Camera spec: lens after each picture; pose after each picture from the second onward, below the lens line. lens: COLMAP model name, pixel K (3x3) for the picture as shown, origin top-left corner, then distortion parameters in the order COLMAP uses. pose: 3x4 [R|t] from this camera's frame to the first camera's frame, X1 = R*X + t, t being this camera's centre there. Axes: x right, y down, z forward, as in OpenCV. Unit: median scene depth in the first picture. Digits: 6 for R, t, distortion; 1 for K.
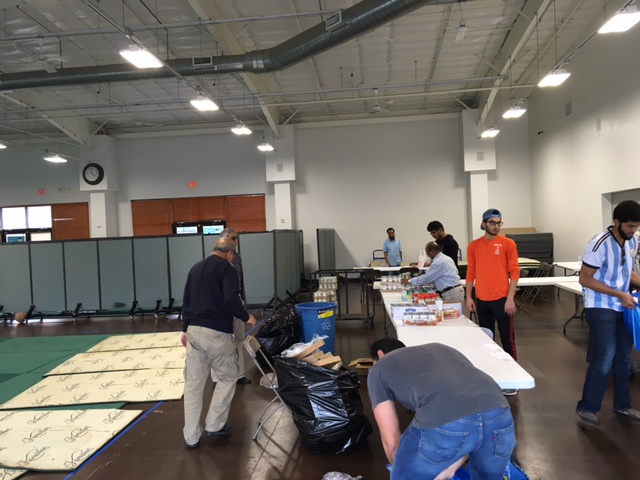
lens RADIAL K [[543.1, 0, 320.5], [0, 543.1, 241.8], [0, 0, 1]] dist [0.102423, -0.125422]
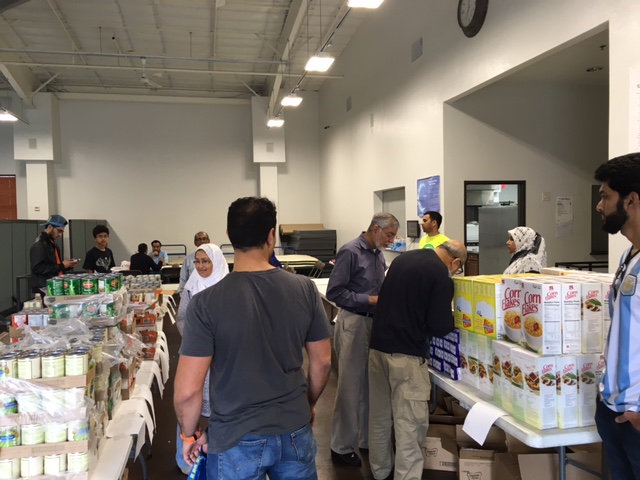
lens RADIAL K [[543.1, 0, 319.4], [0, 543.1, 243.0], [0, 0, 1]] dist [0.102423, -0.125422]
pose [[0.950669, 0.010545, 0.310027, 0.093556], [-0.015341, 0.999797, 0.013034, -0.005099], [-0.309827, -0.017147, 0.950638, 0.084809]]
